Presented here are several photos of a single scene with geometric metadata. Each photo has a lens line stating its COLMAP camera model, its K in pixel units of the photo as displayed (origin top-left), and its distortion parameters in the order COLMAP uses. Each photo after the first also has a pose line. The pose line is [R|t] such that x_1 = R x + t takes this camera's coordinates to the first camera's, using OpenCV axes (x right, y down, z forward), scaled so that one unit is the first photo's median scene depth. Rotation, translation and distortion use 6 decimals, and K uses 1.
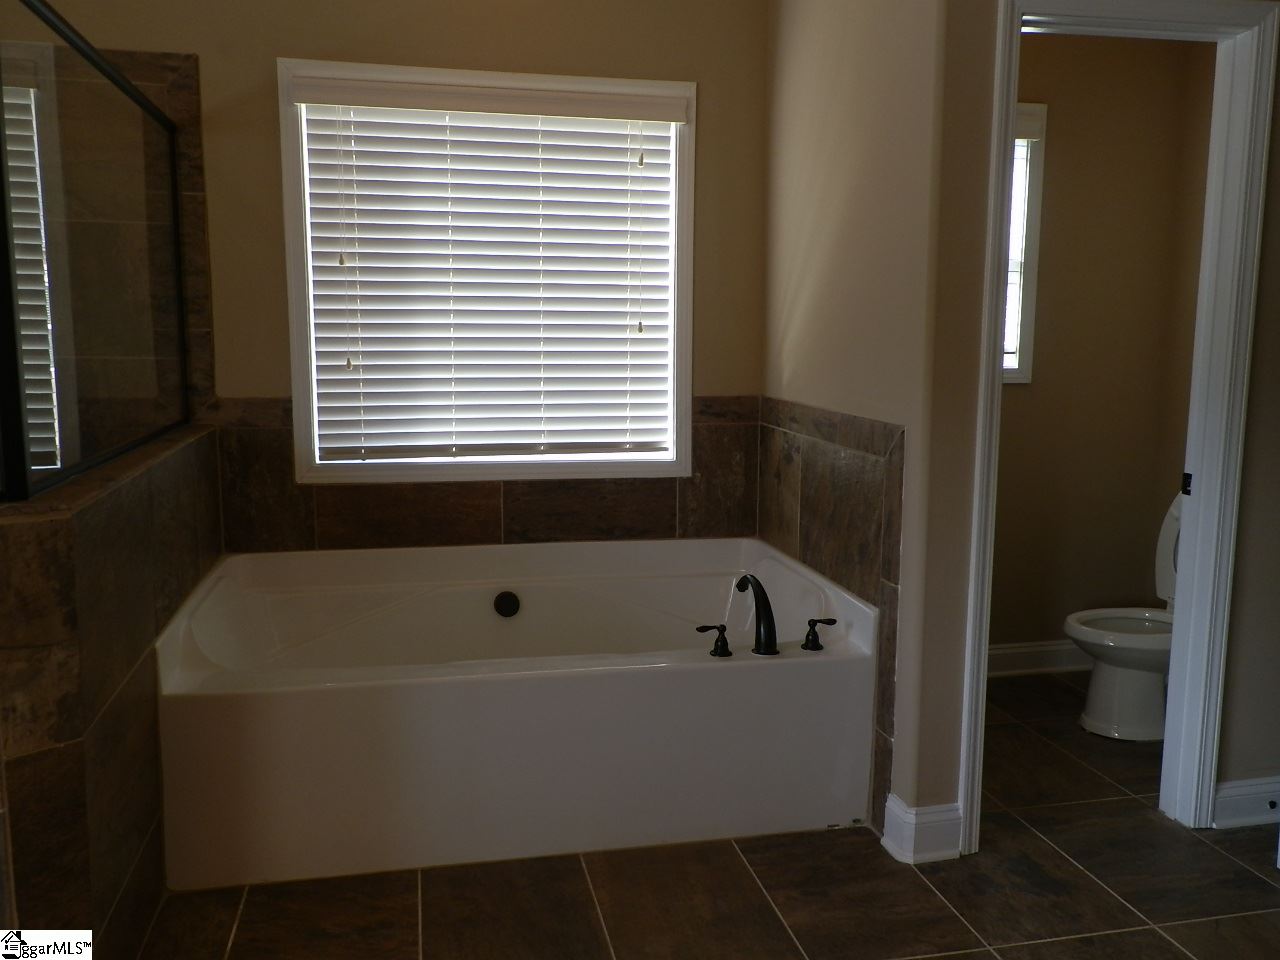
lens RADIAL K [[1043.5, 0, 632.3], [0, 1043.5, 497.1], [0, 0, 1]] dist [-0.008164, 0.010832]
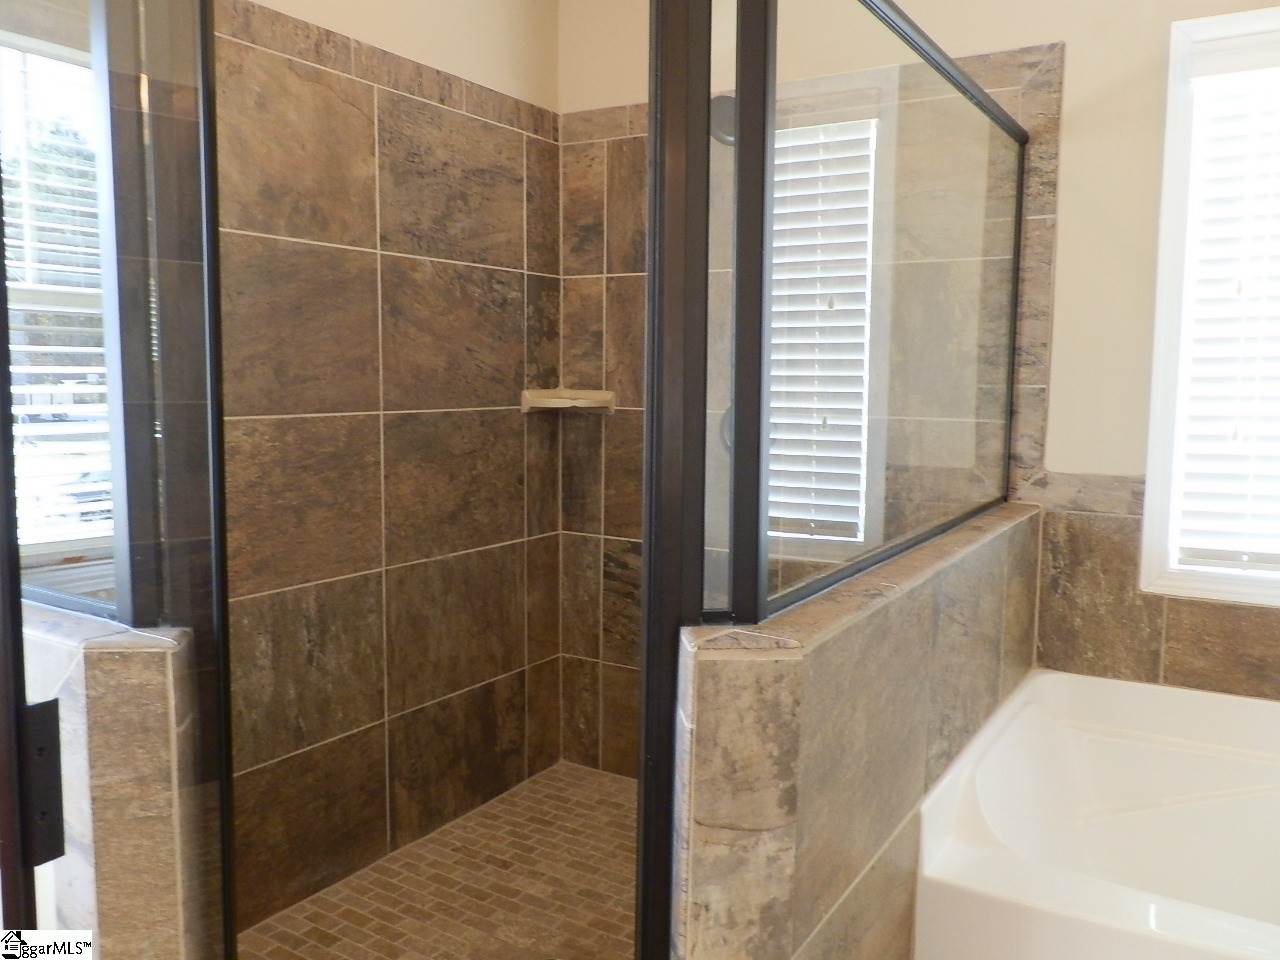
lens RADIAL K [[1043.5, 0, 632.3], [0, 1043.5, 497.1], [0, 0, 1]] dist [-0.008164, 0.010832]
pose [[0.717259, 0.073187, -0.692952, -0.079406], [-0.104573, 0.994512, -0.003205, -0.043612], [0.688915, 0.074763, 0.720976, 0.230663]]
